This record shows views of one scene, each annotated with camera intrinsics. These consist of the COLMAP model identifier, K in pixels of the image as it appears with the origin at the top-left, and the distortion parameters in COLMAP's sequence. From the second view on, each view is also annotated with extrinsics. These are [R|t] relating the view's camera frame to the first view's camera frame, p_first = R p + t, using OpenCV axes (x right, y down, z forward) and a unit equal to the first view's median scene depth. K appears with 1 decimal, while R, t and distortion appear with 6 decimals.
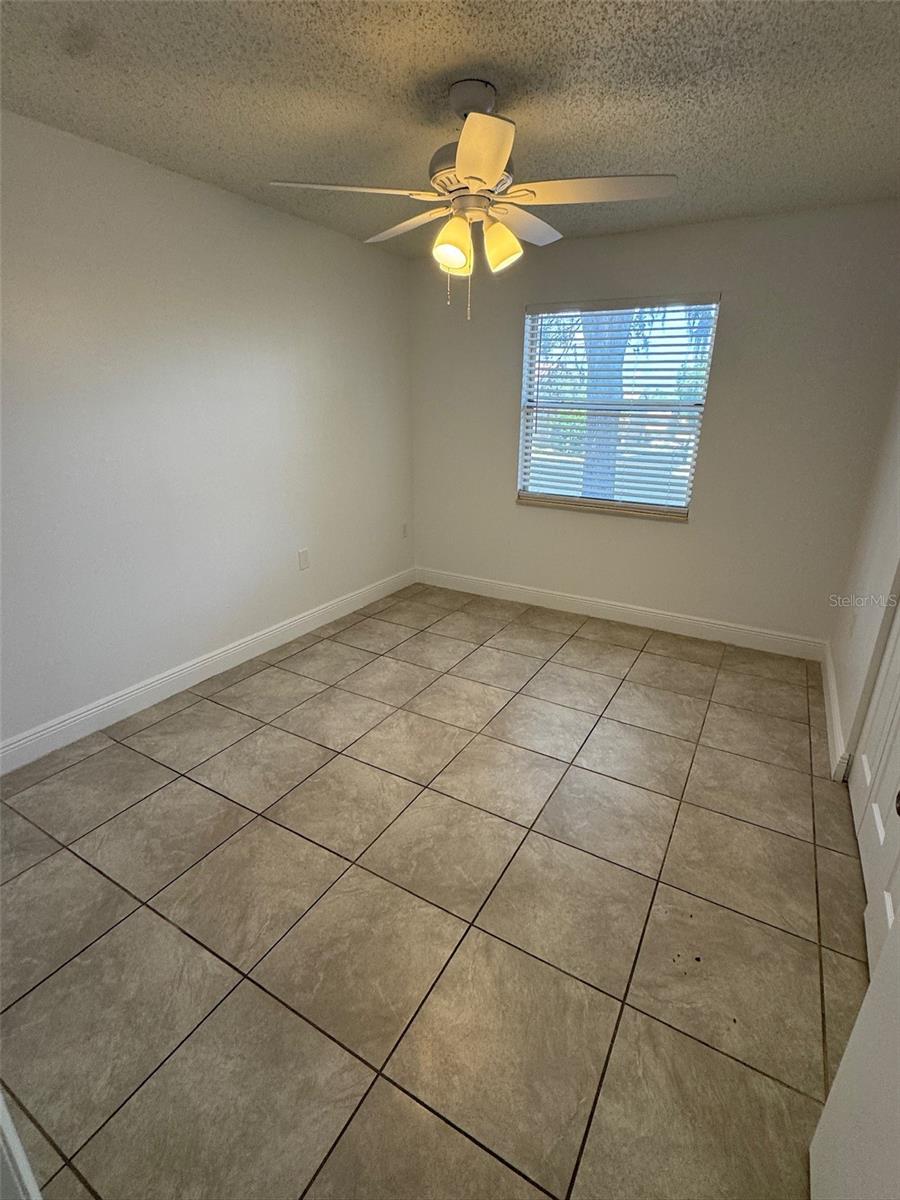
lens RADIAL K [[564.2, 0, 456.9], [0, 564.2, 599.2], [0, 0, 1]] dist [-0.000523, 0.000796]
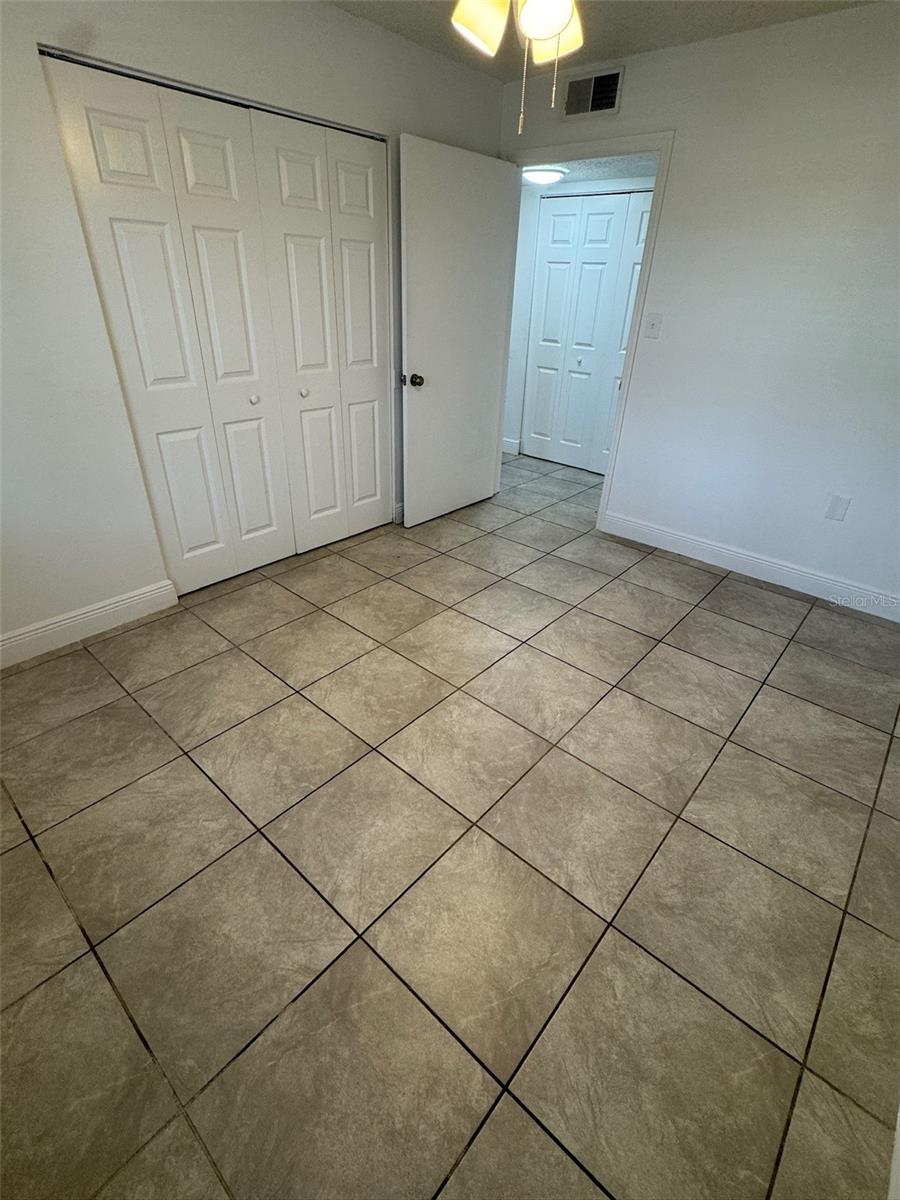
lens RADIAL K [[564.2, 0, 456.9], [0, 564.2, 599.2], [0, 0, 1]] dist [-0.000523, 0.000796]
pose [[-0.980076, -0.134660, 0.146003, -0.067591], [0.021796, 0.657726, 0.752942, -0.510080], [-0.197421, 0.741123, -0.641686, 1.493164]]
